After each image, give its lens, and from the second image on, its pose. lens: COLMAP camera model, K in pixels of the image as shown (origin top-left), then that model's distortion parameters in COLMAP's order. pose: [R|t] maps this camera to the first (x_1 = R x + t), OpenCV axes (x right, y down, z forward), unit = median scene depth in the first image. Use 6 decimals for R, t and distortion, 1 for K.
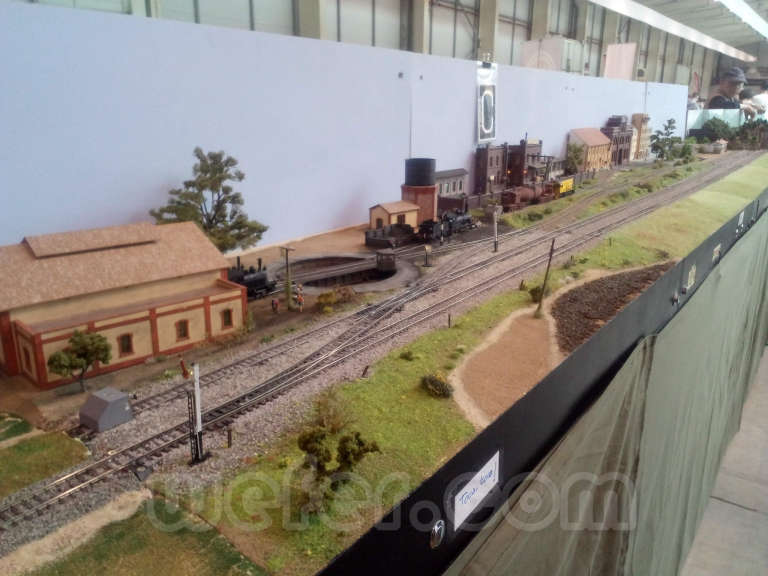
lens RADIAL K [[607.4, 0, 384.0], [0, 607.4, 288.0], [0, 0, 1]] dist [-0.011228, -0.008404]
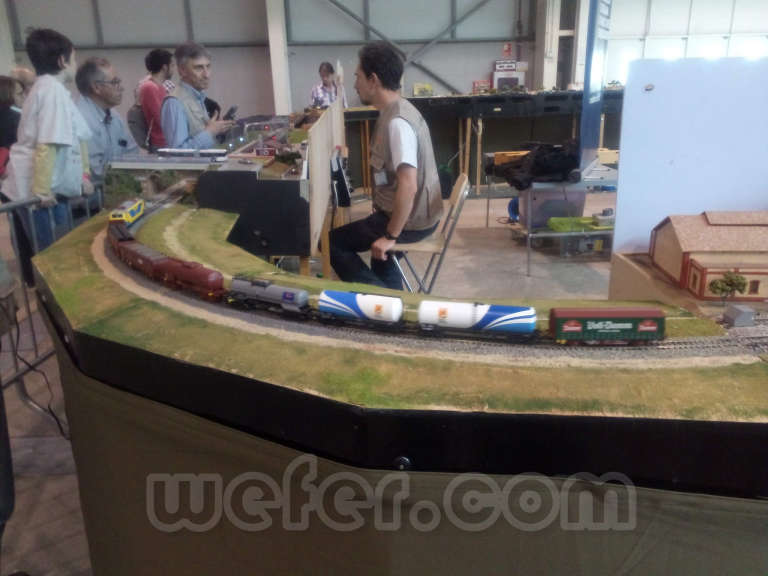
lens RADIAL K [[607.4, 0, 384.0], [0, 607.4, 288.0], [0, 0, 1]] dist [-0.011228, -0.008404]
pose [[0.608101, 0.224637, -0.761414, 0.200284], [-0.187270, 0.972652, 0.137395, 0.063775], [0.771455, 0.059040, 0.633539, -0.794617]]
